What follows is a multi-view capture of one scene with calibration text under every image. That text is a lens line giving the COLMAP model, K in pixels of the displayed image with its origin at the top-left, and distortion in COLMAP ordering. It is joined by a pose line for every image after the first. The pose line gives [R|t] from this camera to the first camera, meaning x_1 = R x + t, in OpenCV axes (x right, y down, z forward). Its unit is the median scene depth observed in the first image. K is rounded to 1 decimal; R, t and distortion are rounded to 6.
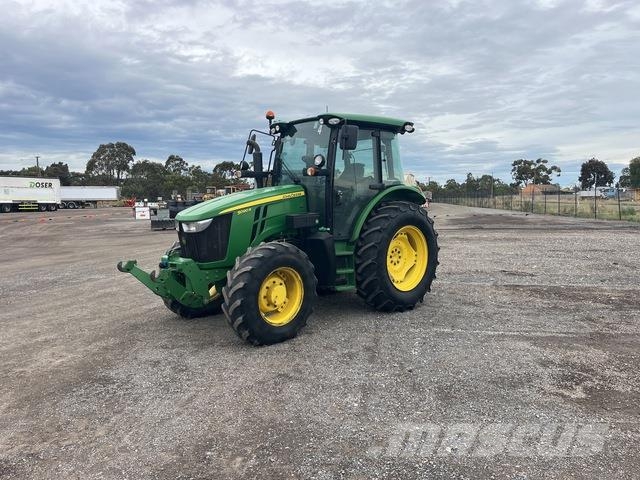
lens RADIAL K [[479.0, 0, 320.0], [0, 479.0, 240.0], [0, 0, 1]] dist [0.071413, -0.106203]
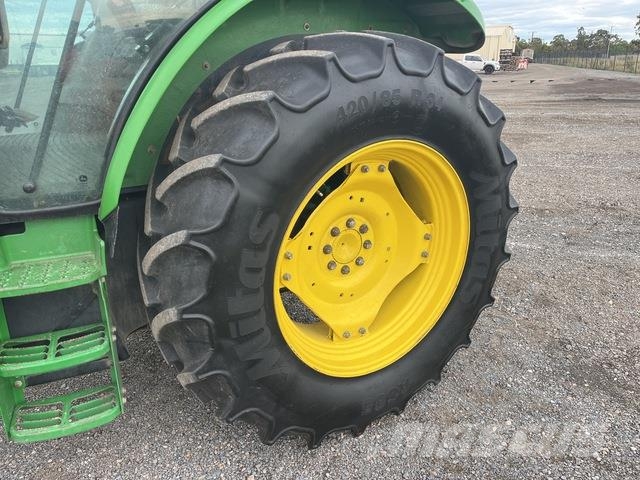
lens RADIAL K [[479.0, 0, 320.0], [0, 479.0, 240.0], [0, 0, 1]] dist [0.071413, -0.106203]
pose [[0.986637, 0.049959, -0.155084, 0.184942], [-0.006952, 0.963873, 0.266270, -0.044099], [0.162784, -0.261634, 0.951341, 0.728417]]
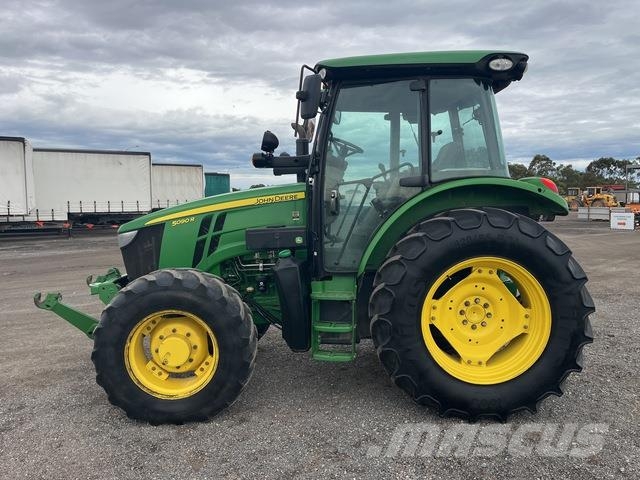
lens RADIAL K [[484.4, 0, 328.0], [0, 484.4, 234.8], [0, 0, 1]] dist [0.048976, -0.001204]
pose [[0.746676, 0.042190, -0.663849, 0.387844], [-0.054483, 0.998512, 0.002178, -0.043550], [0.662953, 0.034542, 0.747864, 0.489919]]
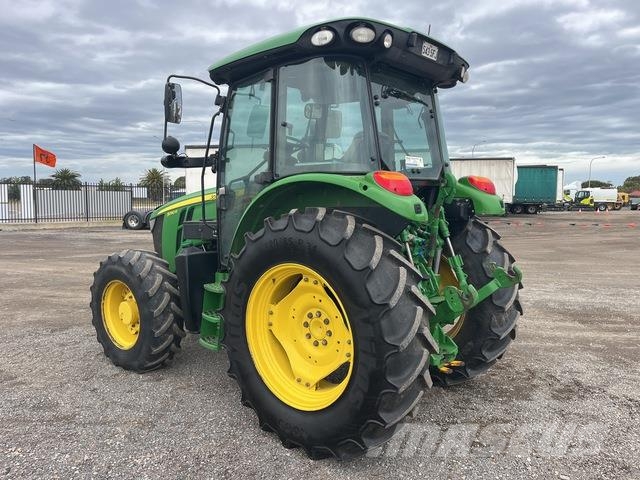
lens RADIAL K [[485.0, 0, 321.8], [0, 485.0, 236.9], [0, 0, 1]] dist [0.037462, -0.005074]
pose [[0.124761, 0.084781, -0.988558, 0.611138], [-0.093509, 0.992913, 0.073353, -0.086818], [0.987771, 0.083287, 0.131804, 0.935558]]
